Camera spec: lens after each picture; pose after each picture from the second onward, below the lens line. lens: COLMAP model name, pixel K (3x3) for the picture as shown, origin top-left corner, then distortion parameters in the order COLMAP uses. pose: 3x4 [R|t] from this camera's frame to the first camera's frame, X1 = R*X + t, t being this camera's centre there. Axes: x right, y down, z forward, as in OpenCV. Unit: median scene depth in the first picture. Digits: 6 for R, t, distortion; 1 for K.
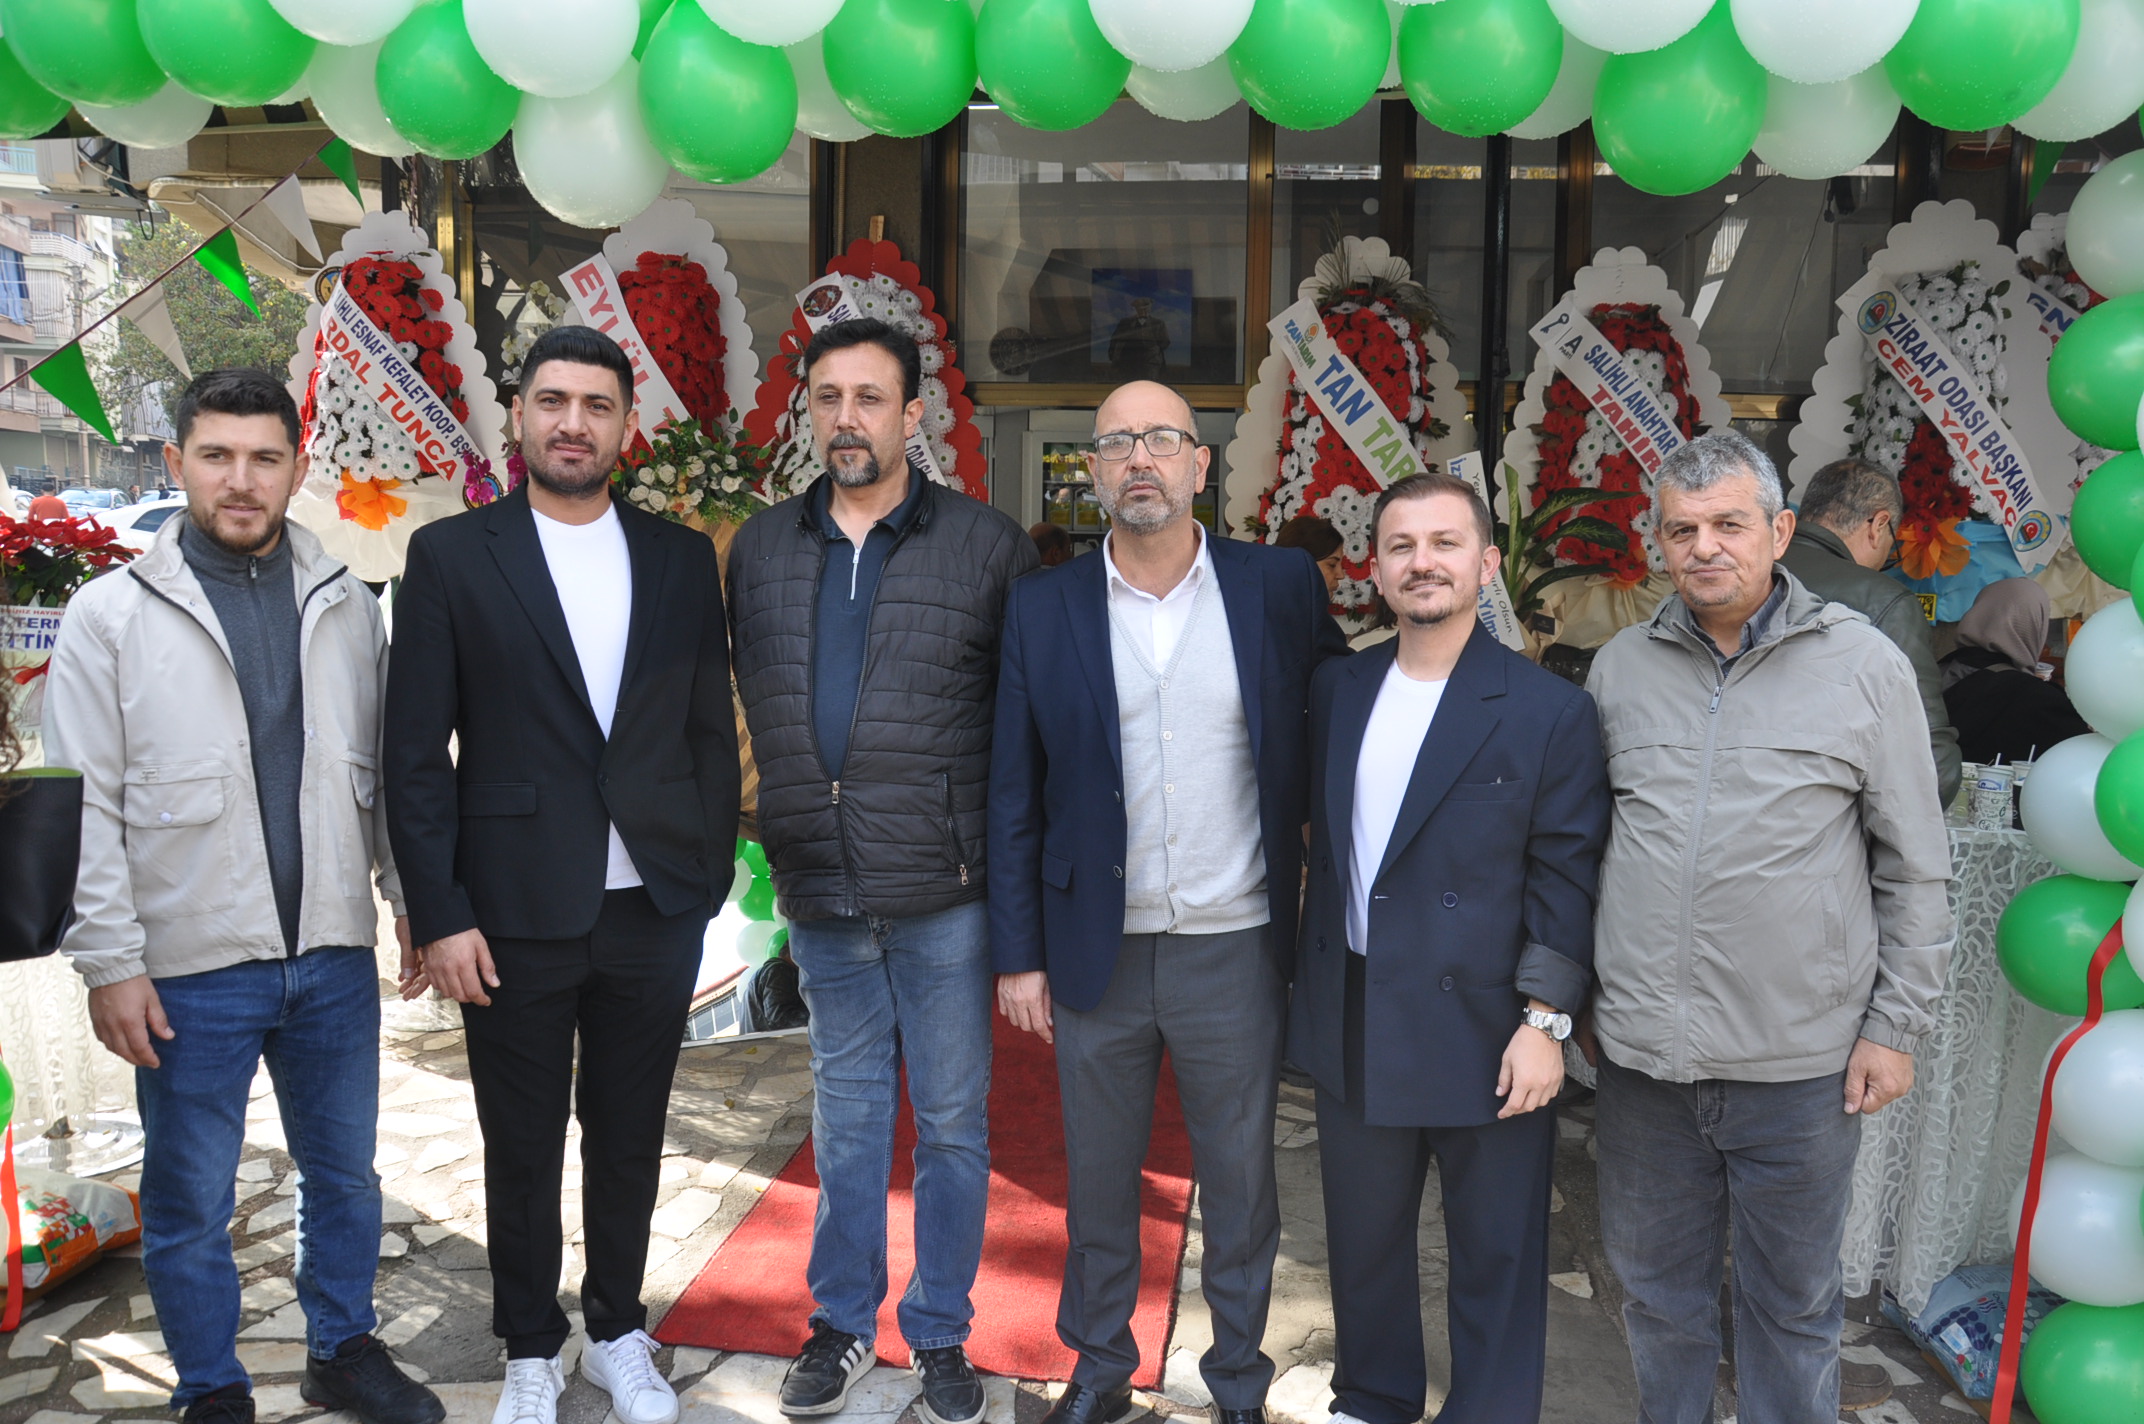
lens RADIAL K [[1758.3, 0, 1142.0], [0, 1758.3, 761.5], [0, 0, 1]] dist [-0.134781, 0.136660]
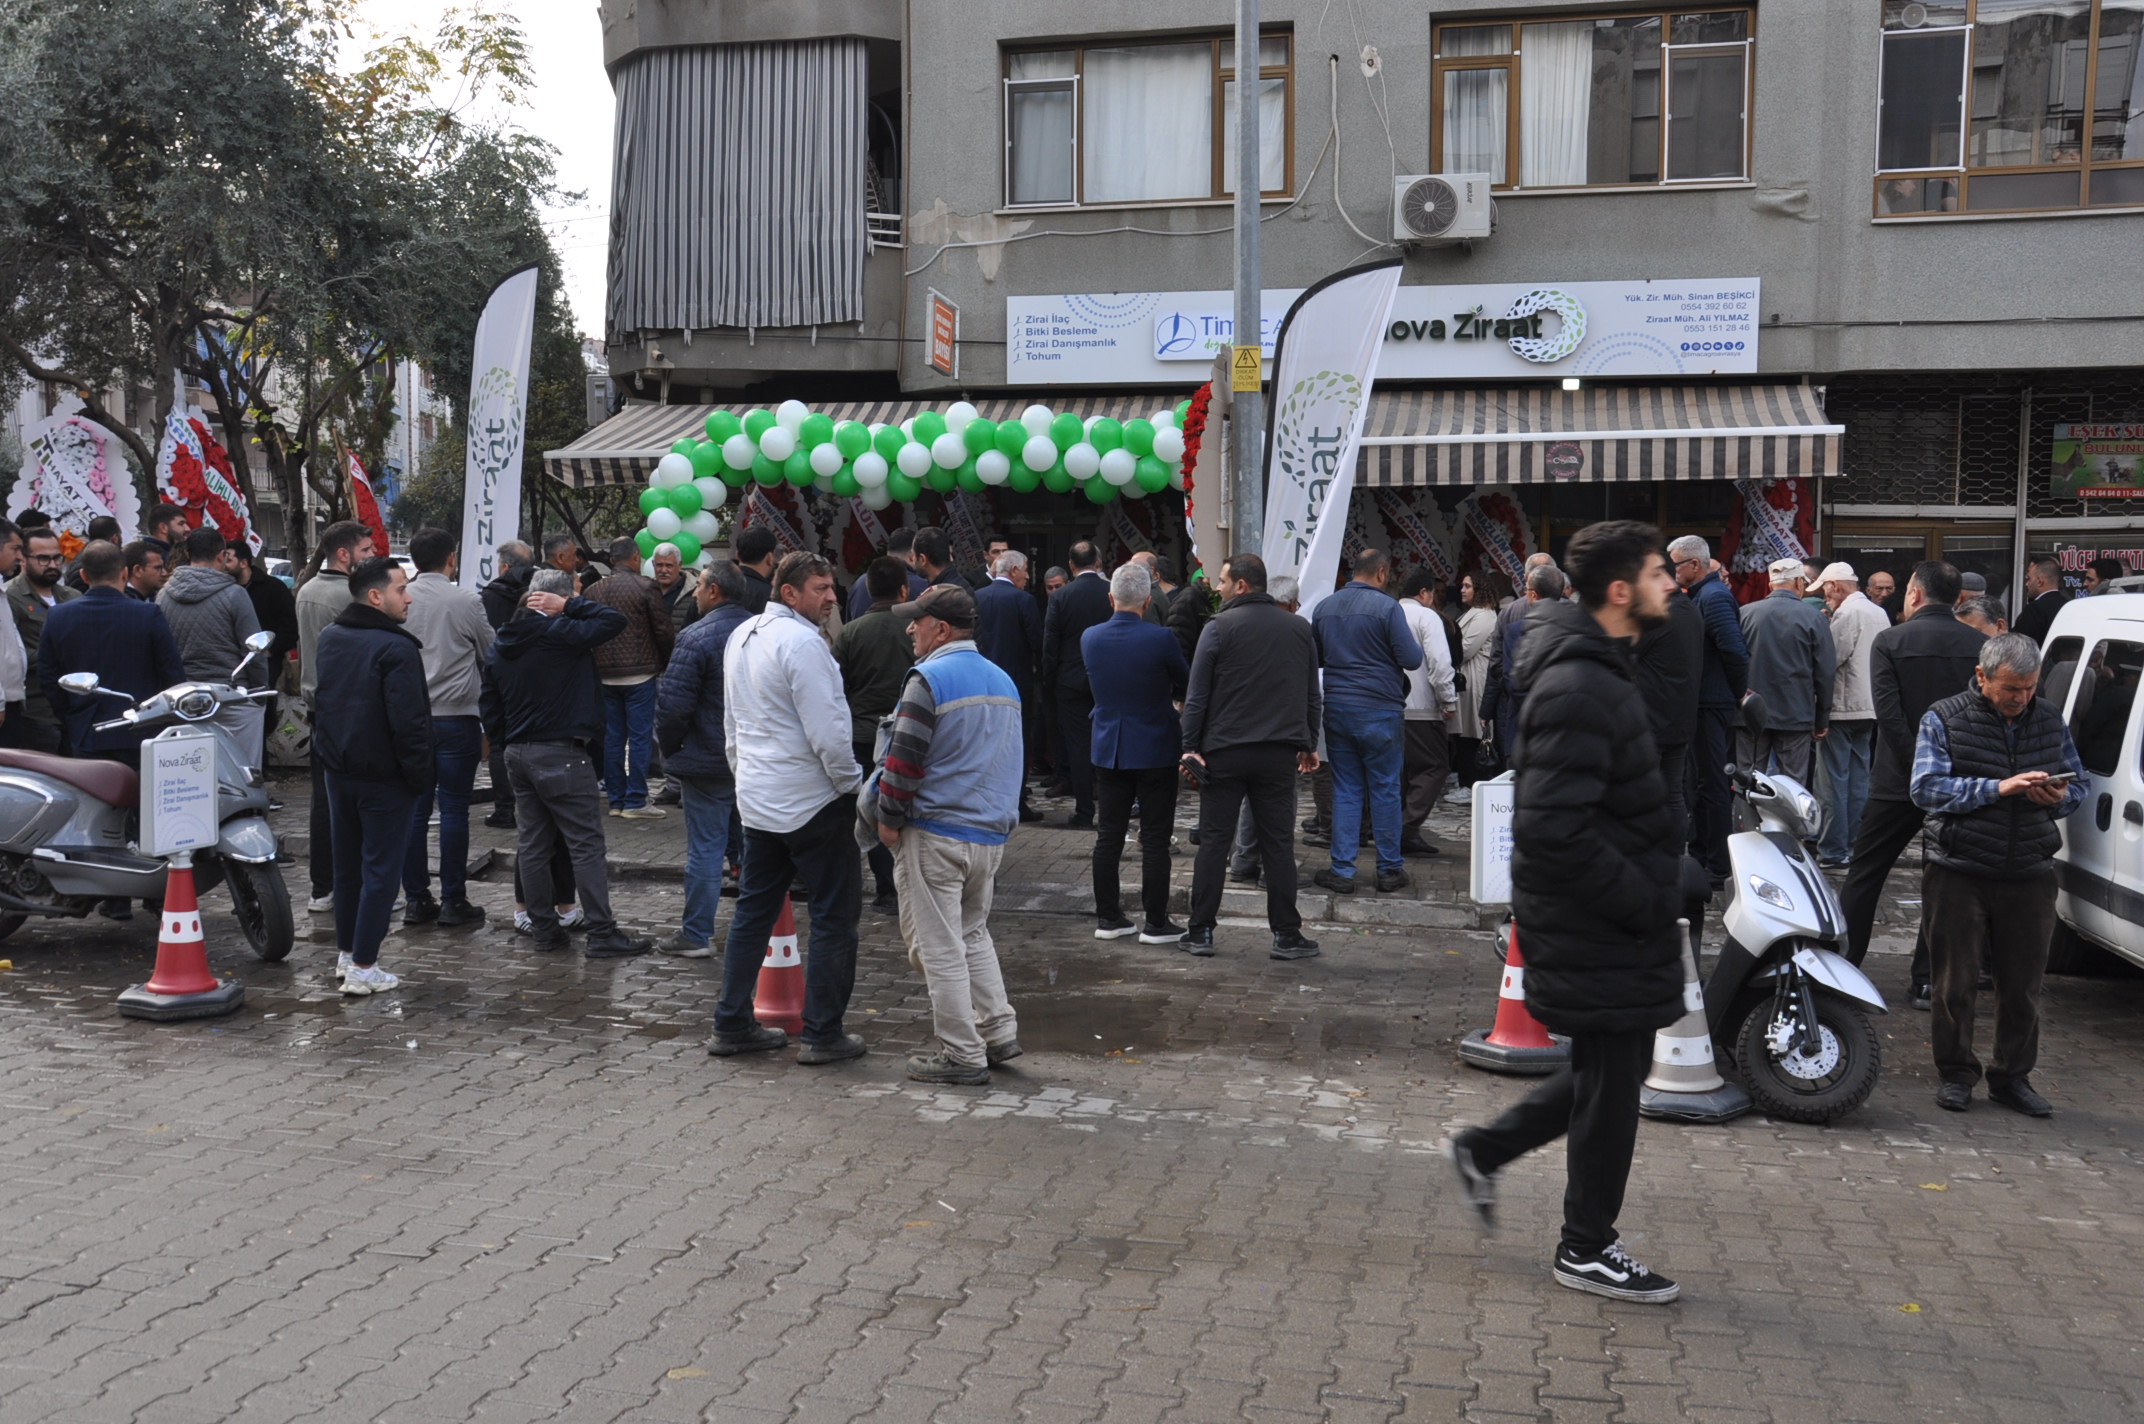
lens RADIAL K [[1992.7, 0, 1166.1], [0, 1992.7, 709.9], [0, 0, 1]] dist [0.035008, 0.000000]
pose [[0.995072, -0.003270, -0.099099, 0.489280], [-0.004605, 0.996853, -0.079132, 0.319819], [0.099046, 0.079199, 0.991926, -2.078643]]
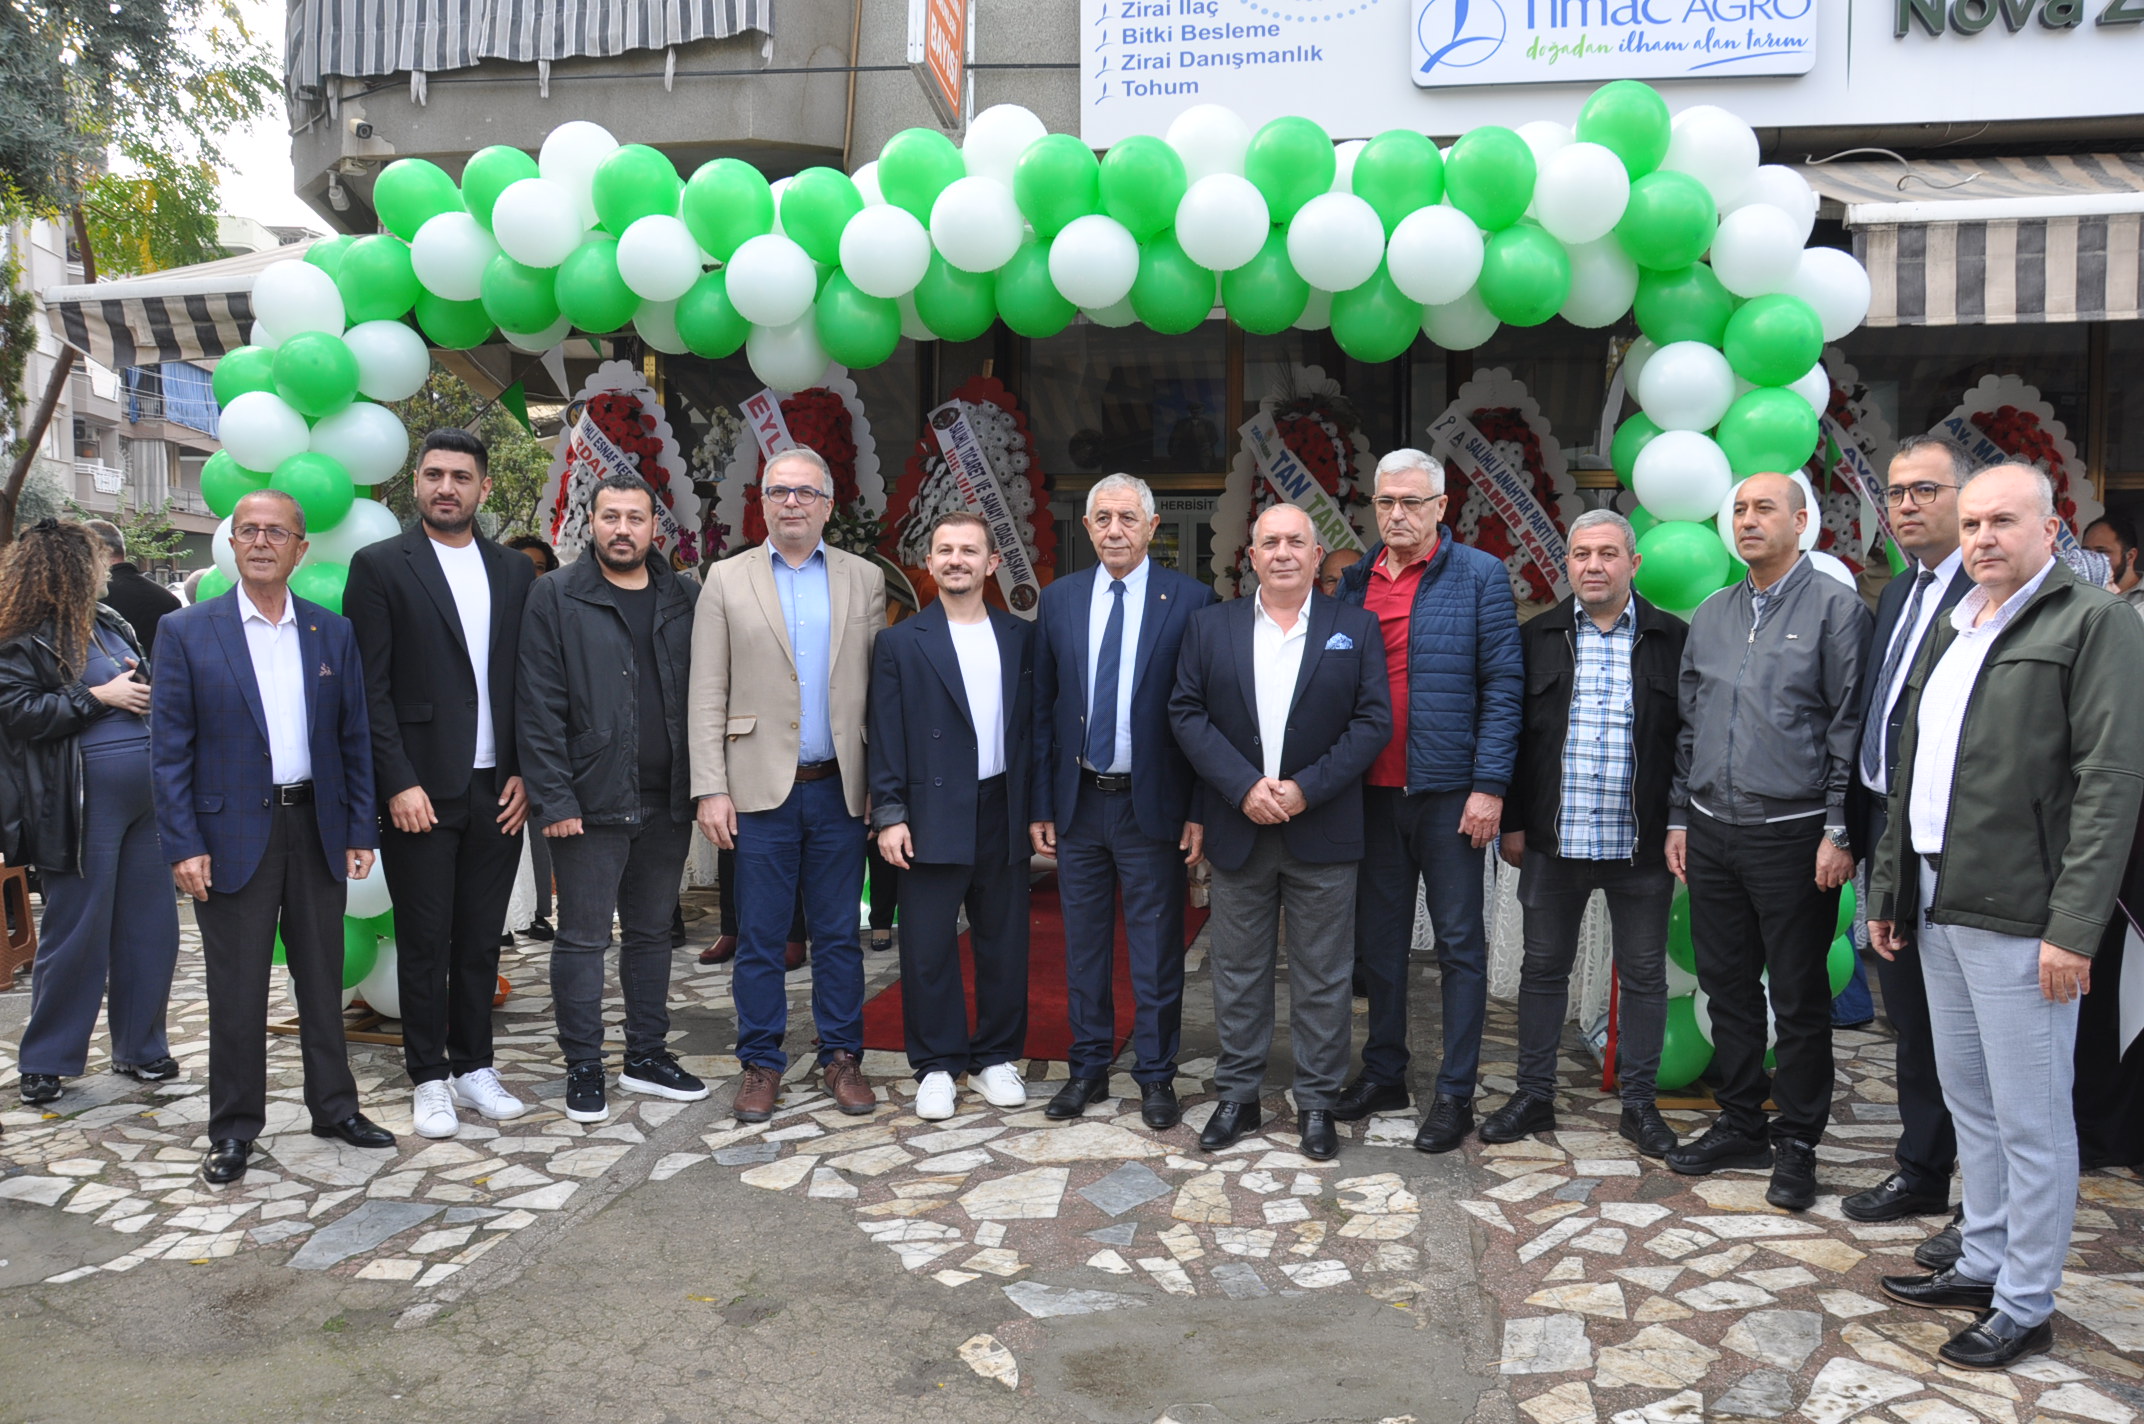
lens RADIAL K [[1758.3, 0, 1141.6], [0, 1758.3, 780.6], [0, 0, 1]] dist [-0.134781, 0.136660]
pose [[0.997484, -0.007939, -0.070450, 0.092877], [0.004906, 0.999058, -0.043121, 0.093319], [0.070726, 0.042667, 0.996583, -0.400797]]
